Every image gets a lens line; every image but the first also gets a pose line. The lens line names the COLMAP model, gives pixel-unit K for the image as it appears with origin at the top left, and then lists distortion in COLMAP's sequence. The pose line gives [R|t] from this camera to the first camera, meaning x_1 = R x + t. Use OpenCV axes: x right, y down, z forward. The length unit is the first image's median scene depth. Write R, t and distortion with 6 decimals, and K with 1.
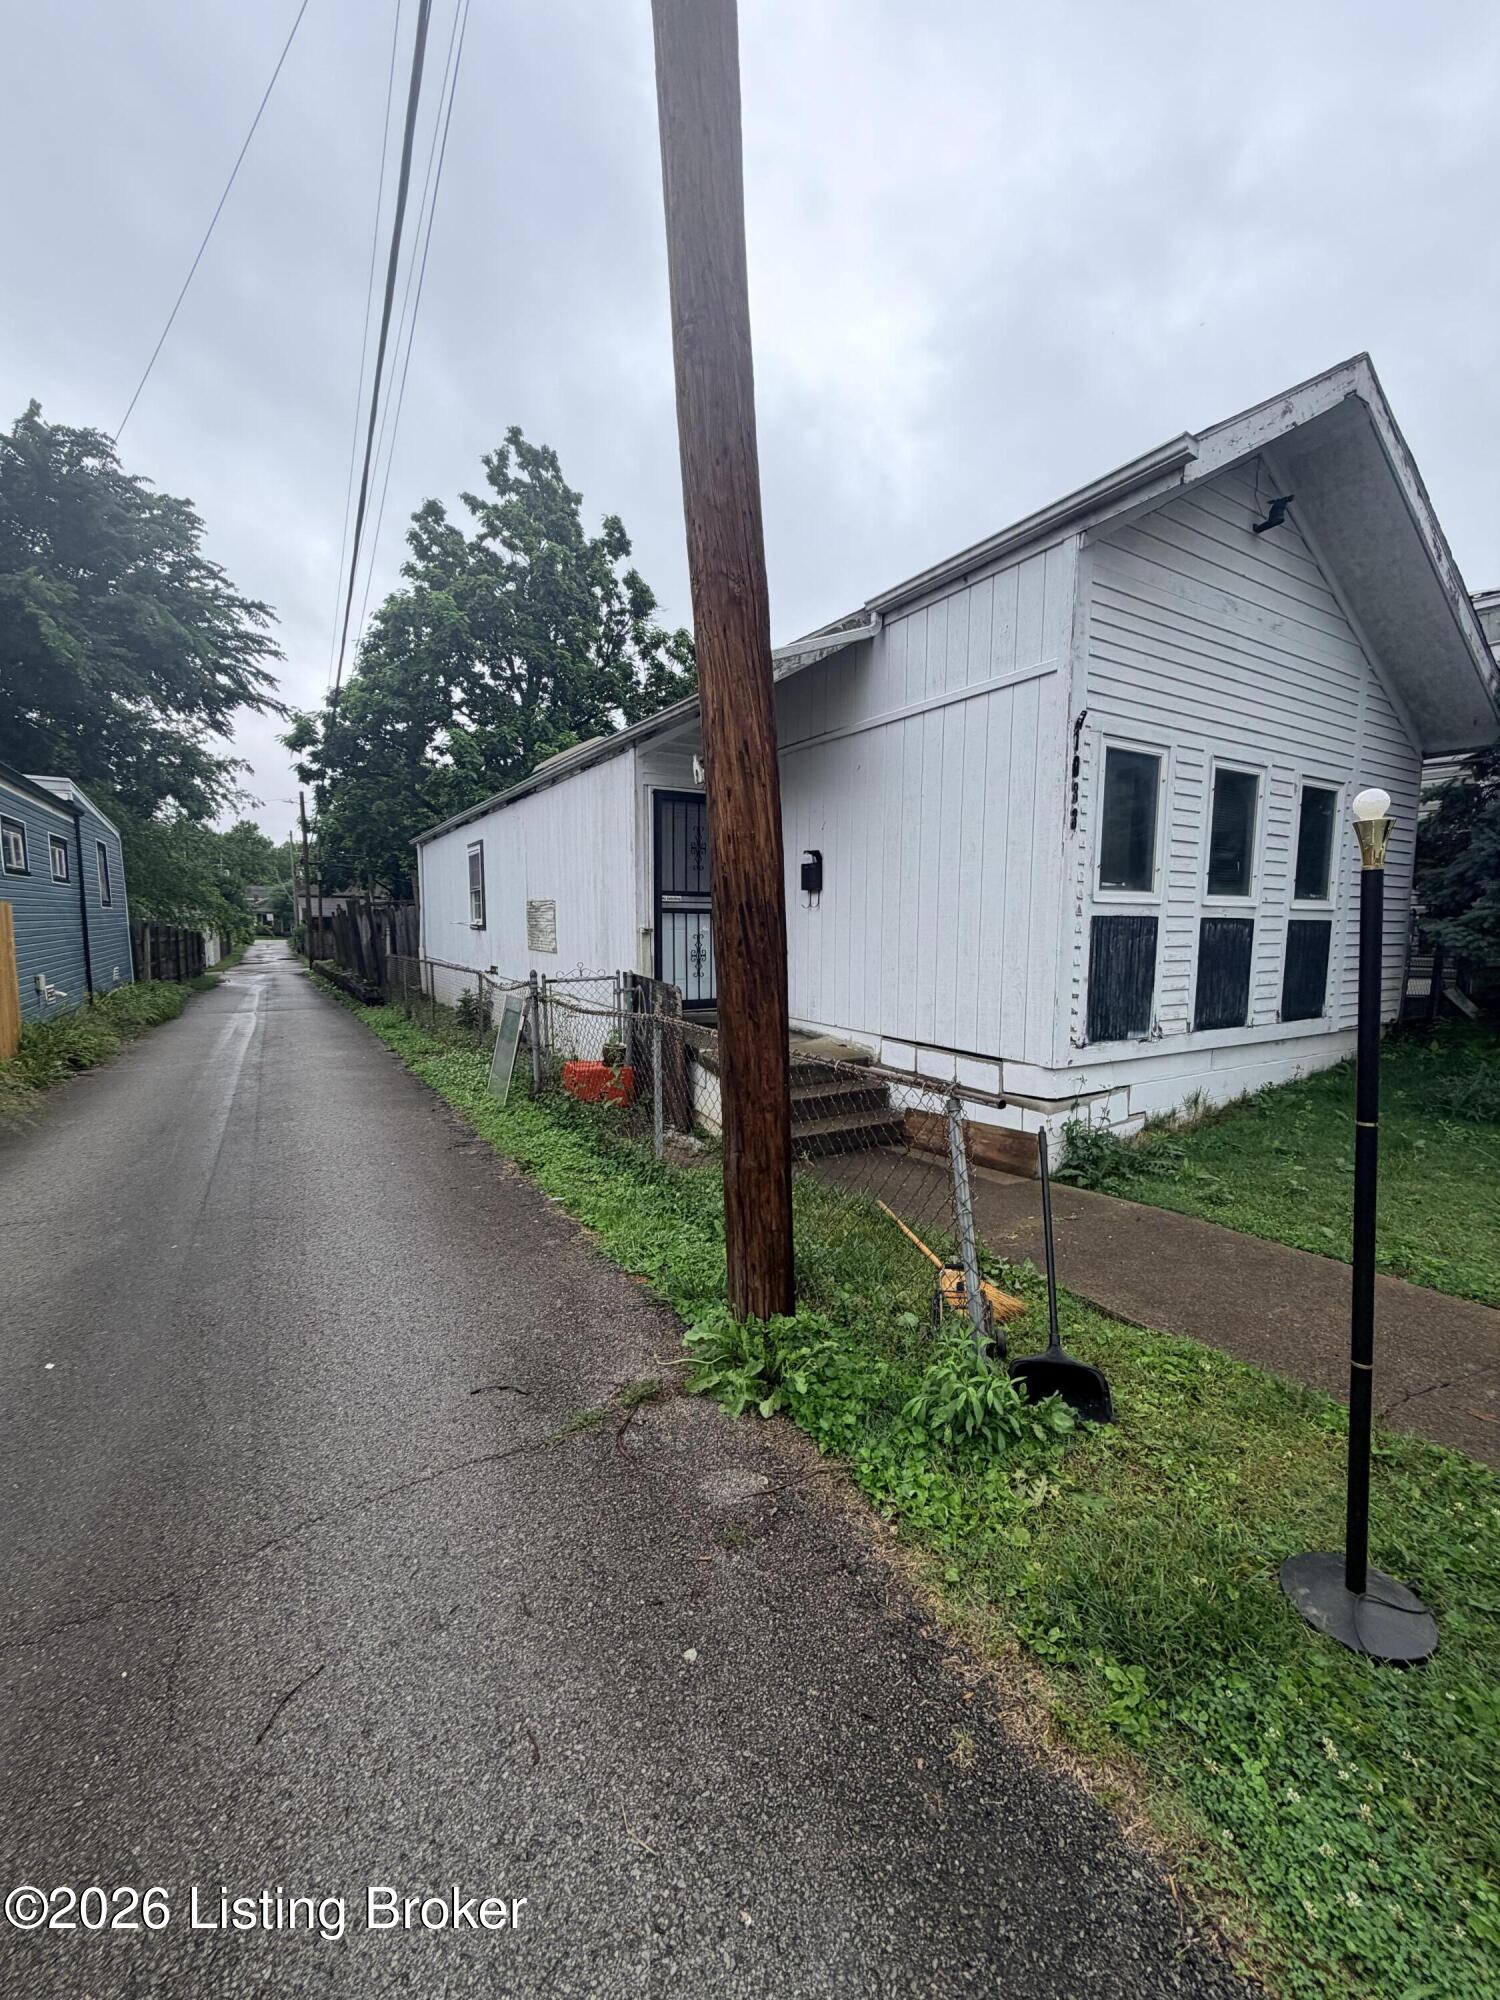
lens RADIAL K [[798.5, 0, 753.7], [0, 798.5, 995.3], [0, 0, 1]] dist [-0.000514, -0.000132]
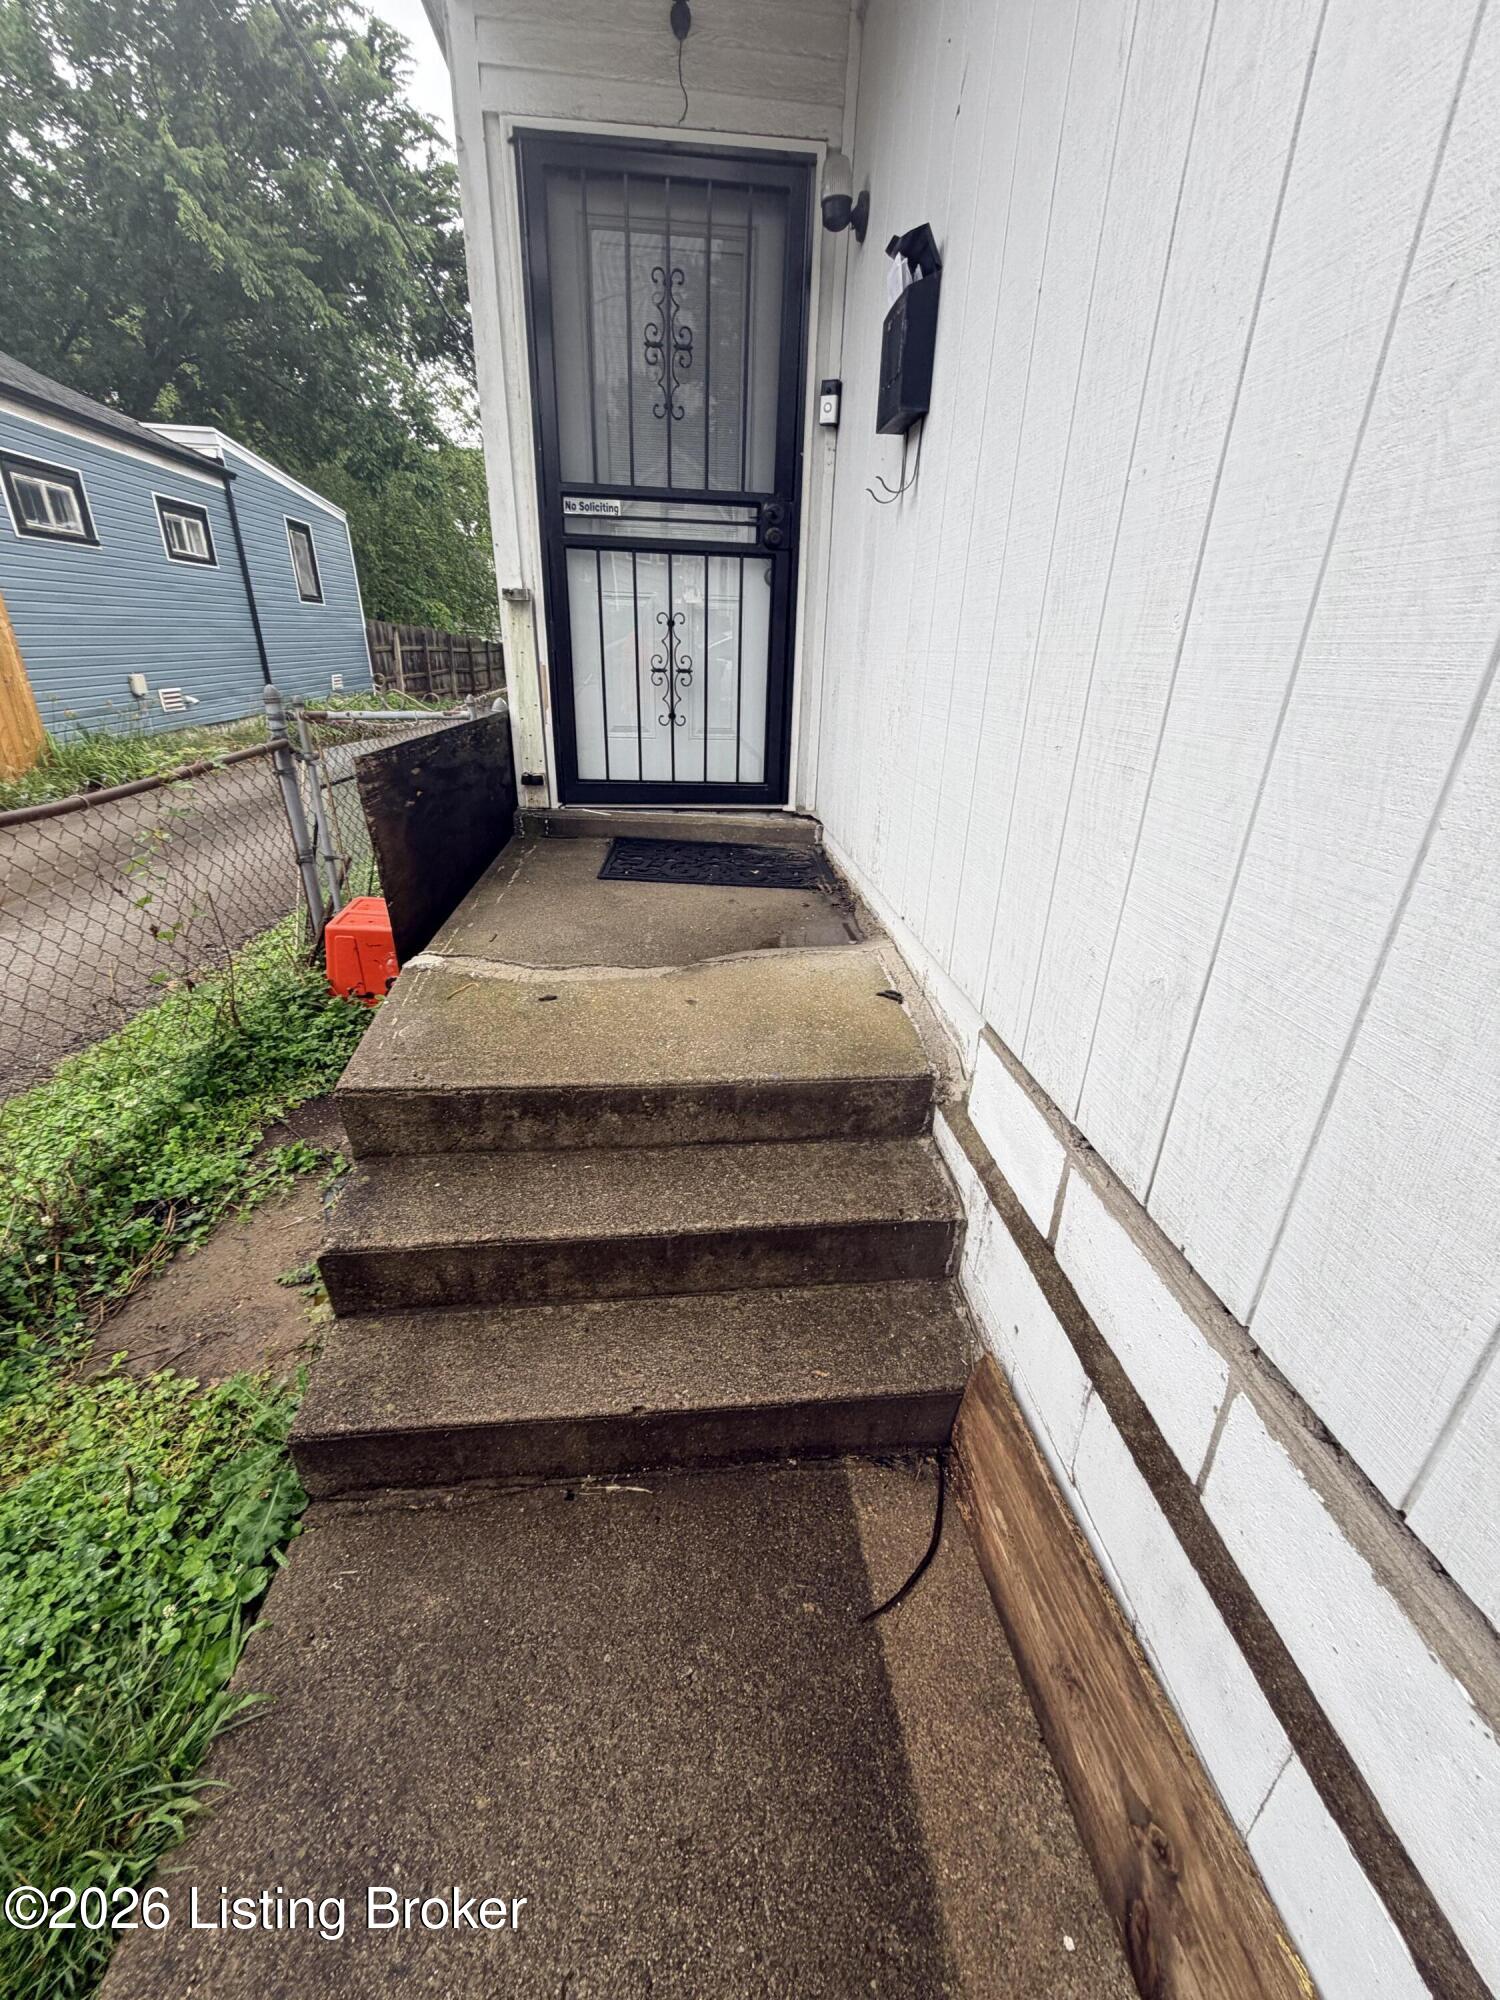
lens RADIAL K [[798.5, 0, 749.8], [0, 798.5, 998.6], [0, 0, 1]] dist [-0.000514, -0.000132]
pose [[0.900631, 0.195016, -0.388372, 0.214281], [-0.063748, 0.943279, 0.325824, -0.036738], [0.429884, -0.268689, 0.861978, 0.844140]]
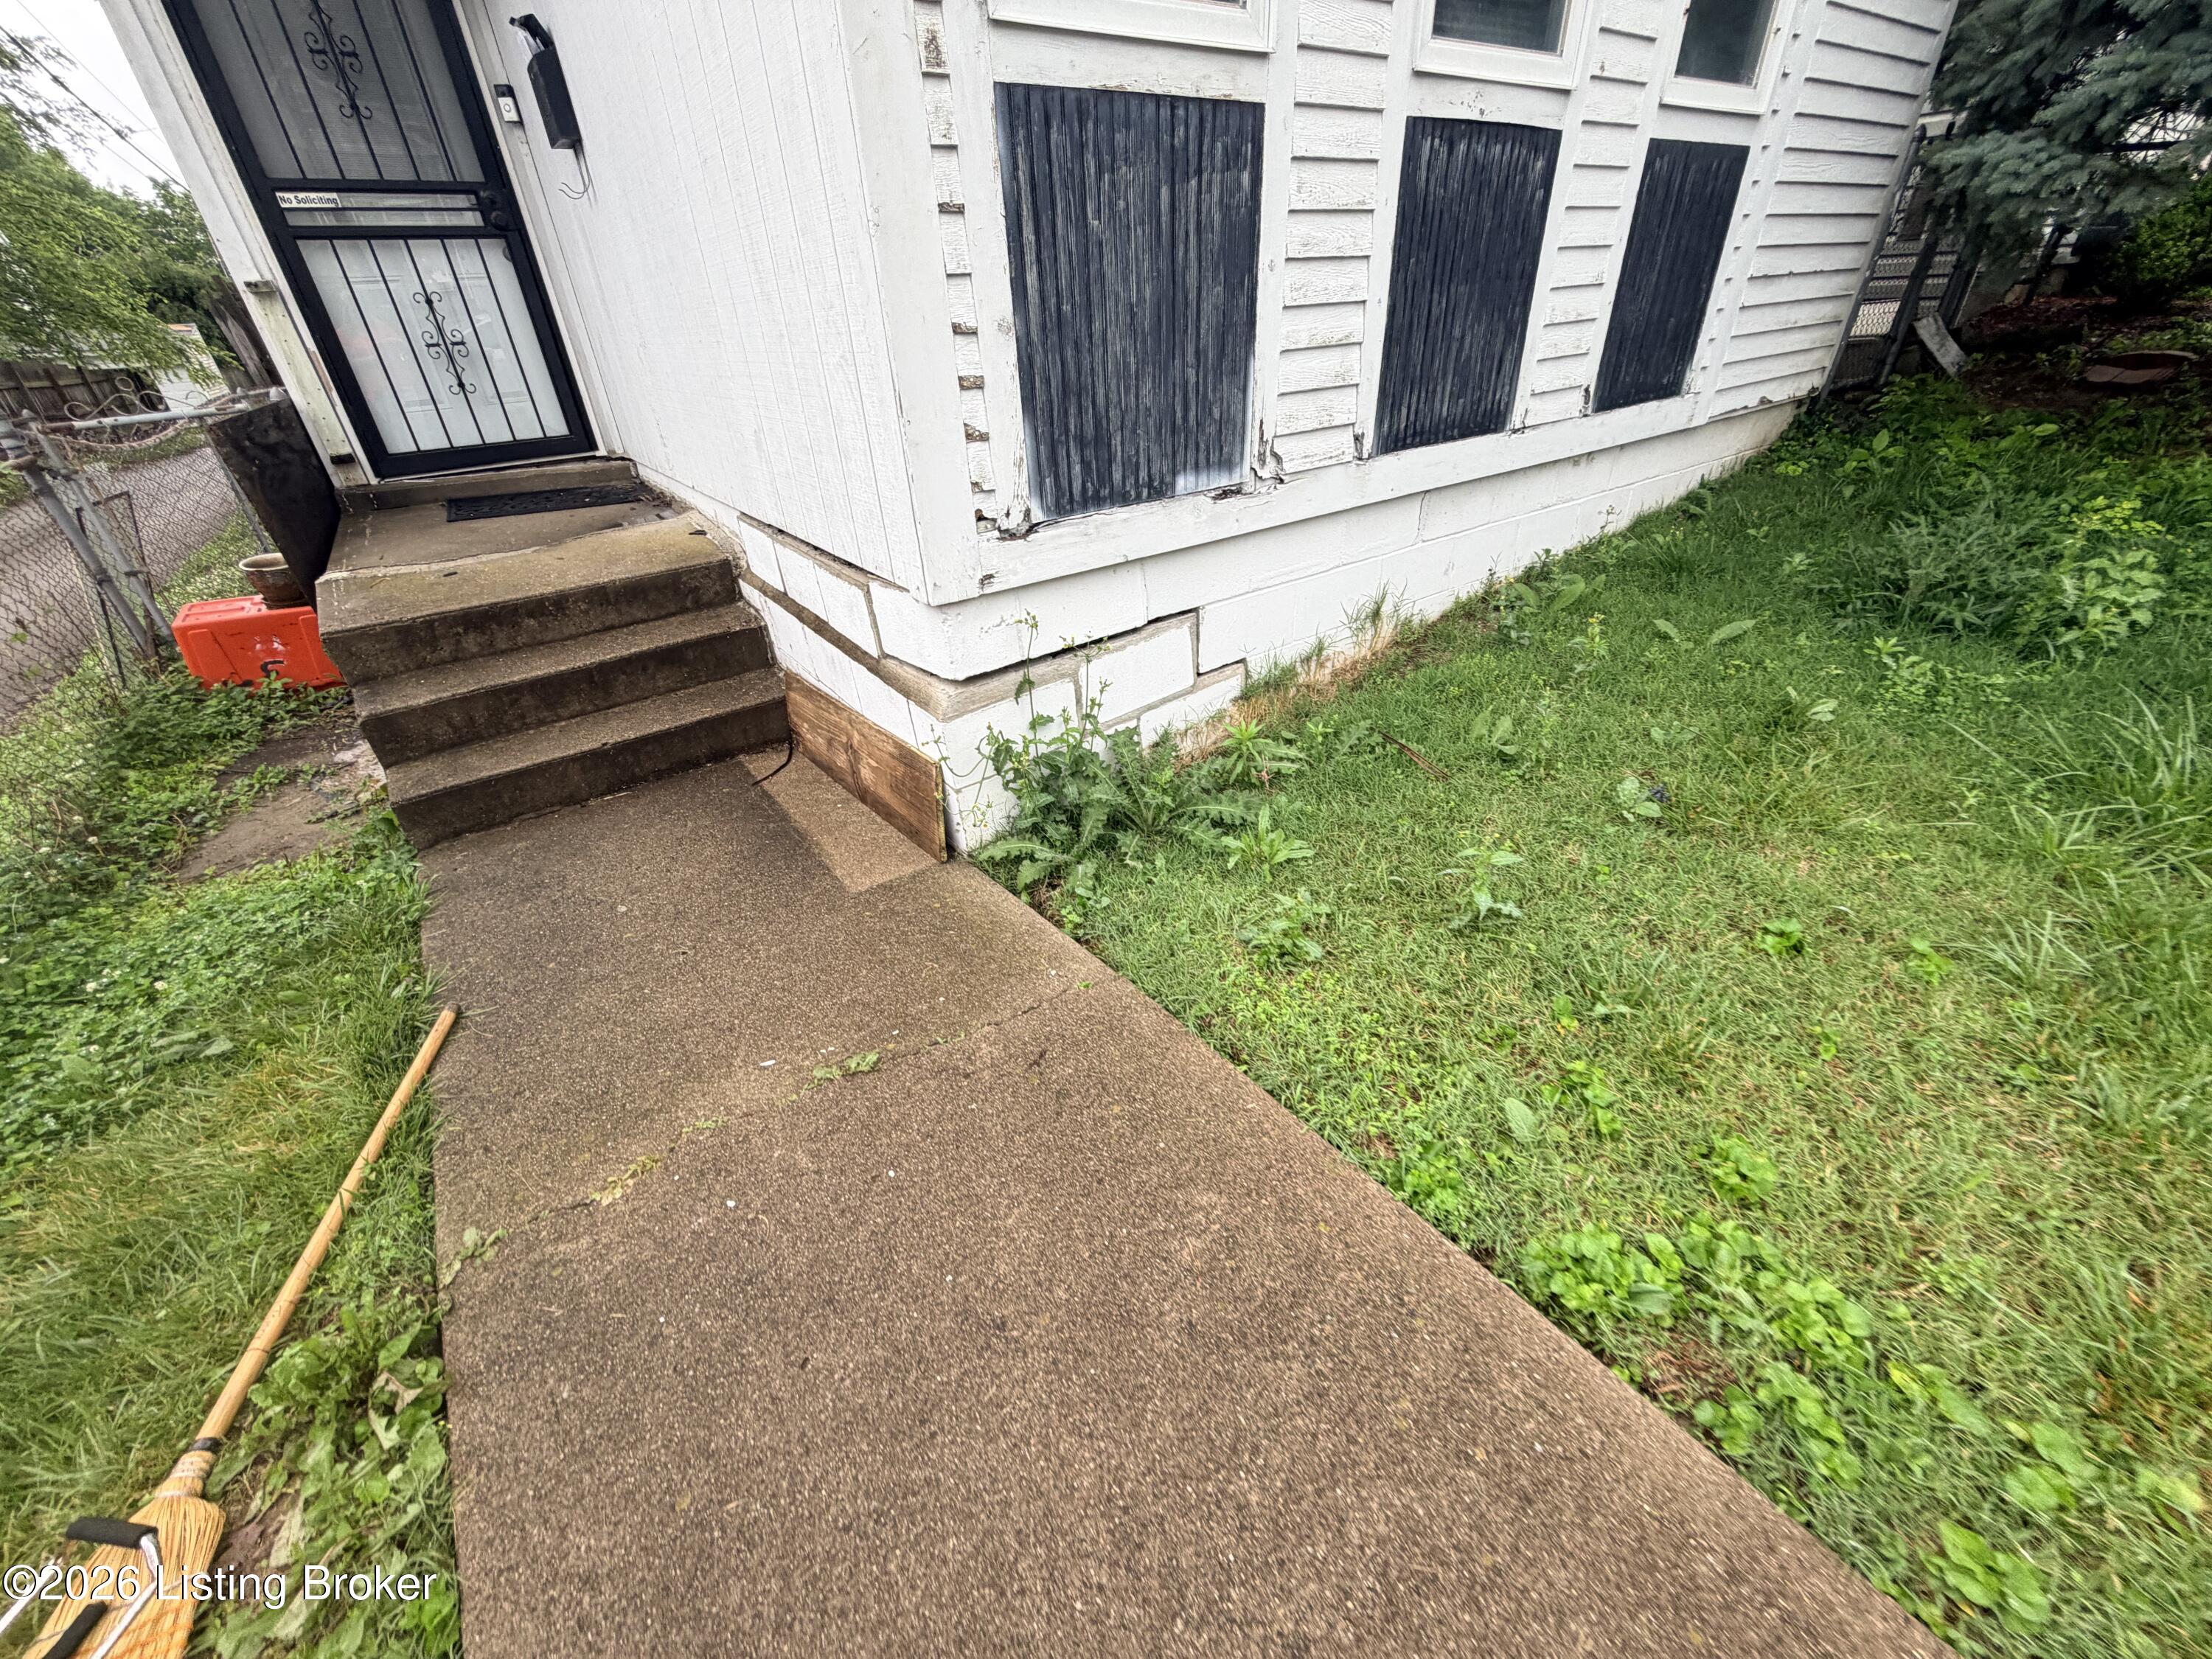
lens RADIAL K [[883.1, 0, 1106.3], [0, 883.1, 832.3], [0, 0, 1]] dist [-0.000514, -0.000132]
pose [[0.995097, -0.091028, 0.038669, 0.375857], [0.065286, 0.898281, 0.434545, 0.011880], [-0.074291, -0.429890, 0.899820, 0.504786]]
